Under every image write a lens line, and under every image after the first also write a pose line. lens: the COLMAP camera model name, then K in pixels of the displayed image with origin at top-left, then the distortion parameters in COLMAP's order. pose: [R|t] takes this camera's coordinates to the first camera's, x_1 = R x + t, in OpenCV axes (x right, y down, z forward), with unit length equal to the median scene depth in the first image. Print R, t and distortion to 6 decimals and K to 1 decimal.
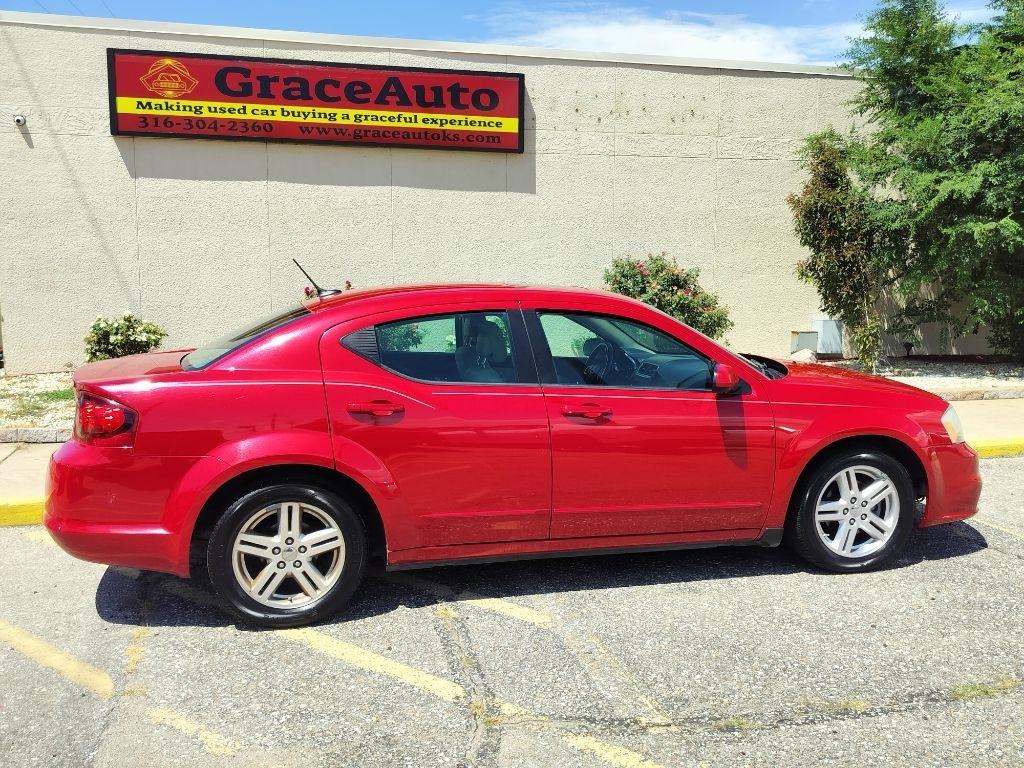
lens RADIAL K [[946.6, 0, 507.8], [0, 946.6, 382.8], [0, 0, 1]] dist [0.084138, -0.146470]
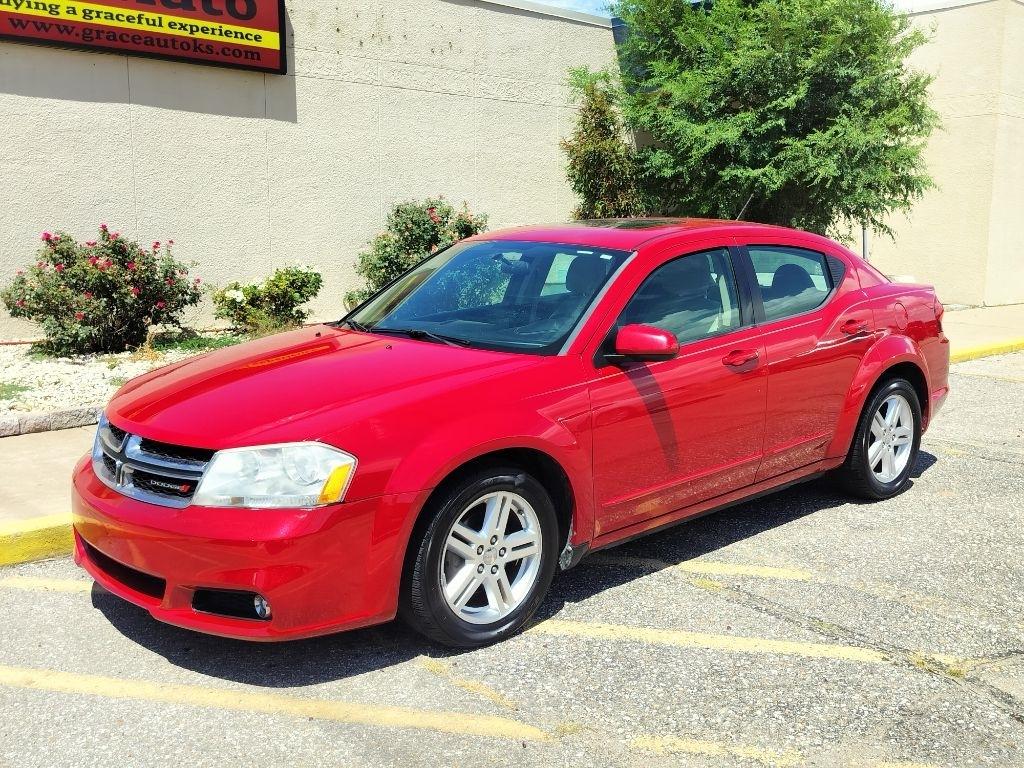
lens RADIAL K [[997.5, 0, 511.5], [0, 997.5, 382.2], [0, 0, 1]] dist [0.092534, -0.163749]
pose [[0.886872, -0.068675, 0.456883, -0.254505], [0.049415, 0.997318, 0.053987, -0.006405], [-0.459365, -0.025303, 0.887887, 0.107238]]
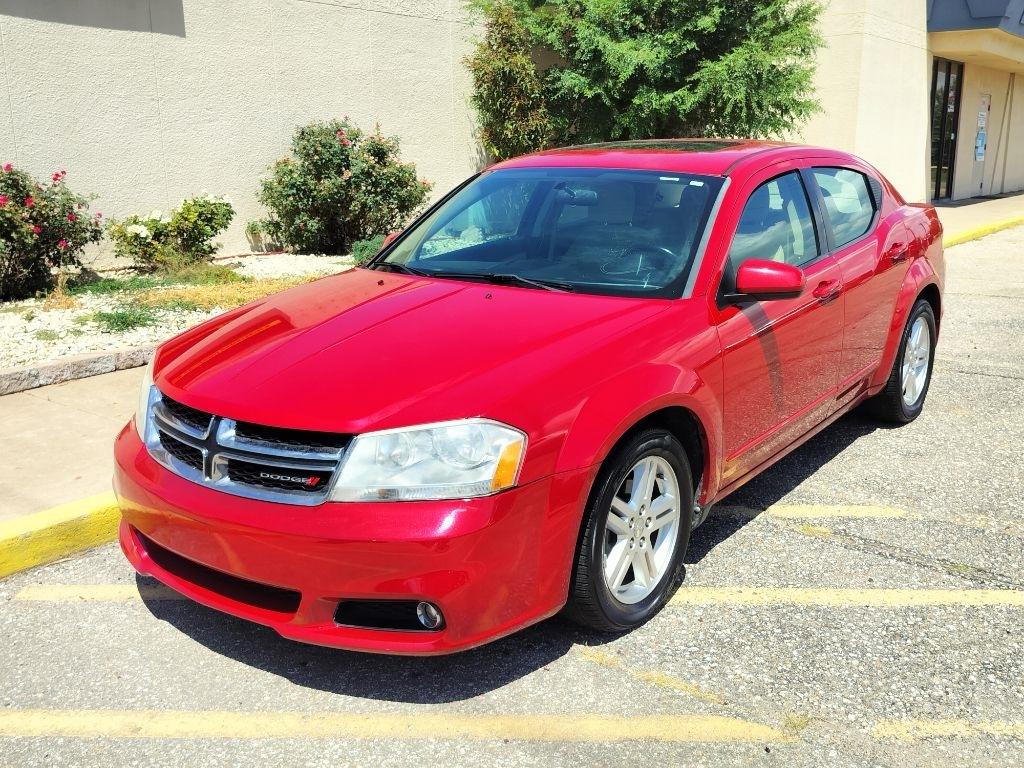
lens RADIAL K [[961.7, 0, 514.2], [0, 961.7, 389.0], [0, 0, 1]] dist [0.085106, -0.151662]
pose [[0.792581, -0.156878, 0.589240, -0.302215], [0.079801, 0.984713, 0.154828, -0.018593], [-0.604522, -0.075692, 0.792984, 0.197571]]
